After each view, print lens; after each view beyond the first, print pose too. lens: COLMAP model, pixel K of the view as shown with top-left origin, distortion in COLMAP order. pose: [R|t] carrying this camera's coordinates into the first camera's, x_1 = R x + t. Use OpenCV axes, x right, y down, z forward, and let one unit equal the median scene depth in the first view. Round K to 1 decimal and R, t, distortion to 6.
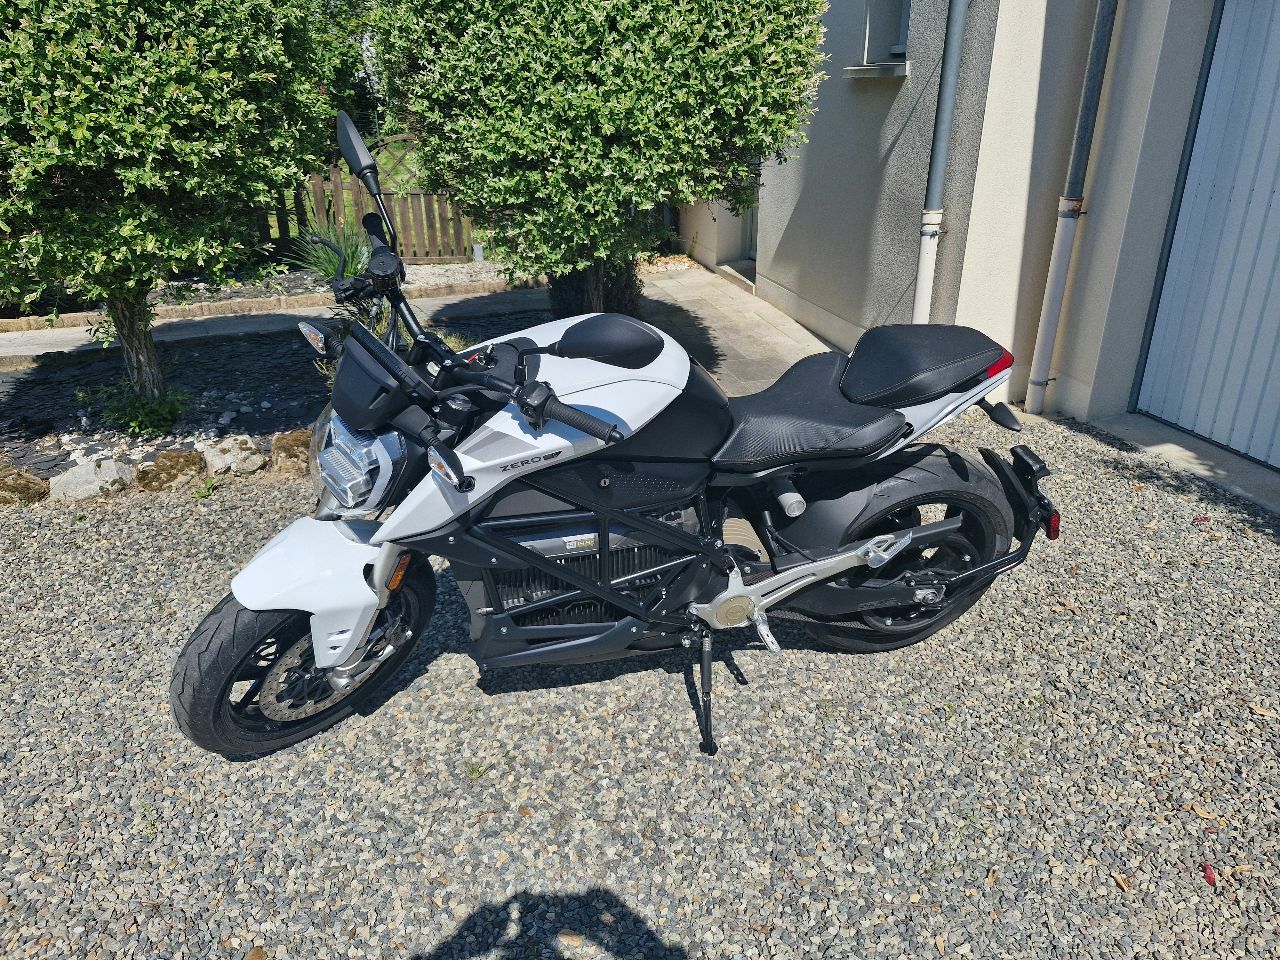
lens RADIAL K [[896.5, 0, 640.0], [0, 896.5, 480.0], [0, 0, 1]] dist [0.033963, -0.019092]
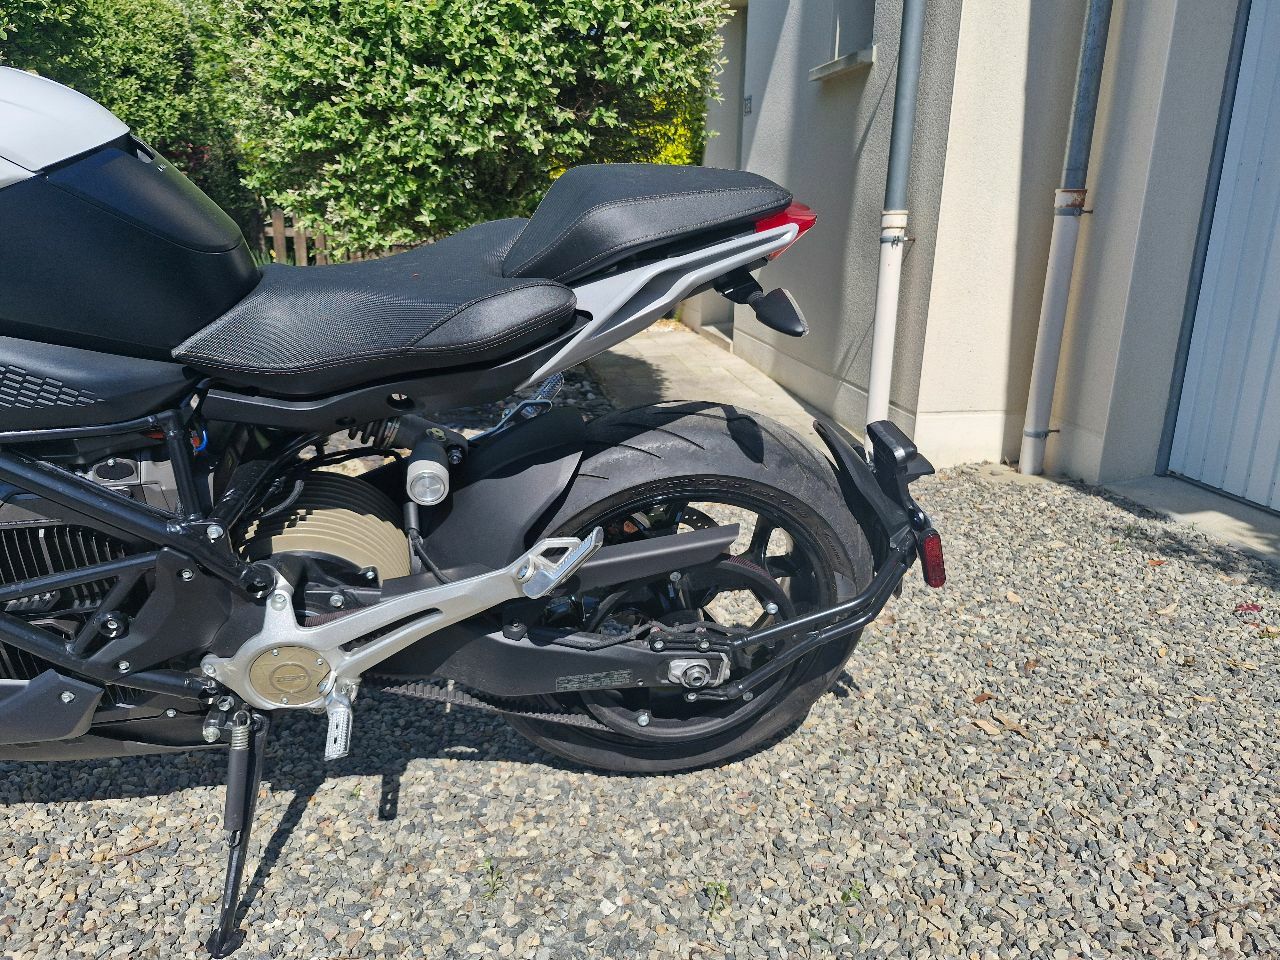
lens RADIAL K [[896.5, 0, 640.0], [0, 896.5, 480.0], [0, 0, 1]] dist [0.033963, -0.019092]
pose [[0.996277, 0.044311, -0.073952, 0.240975], [-0.053083, 0.991206, -0.121212, 0.059905], [0.067930, 0.124686, 0.989868, 0.328022]]
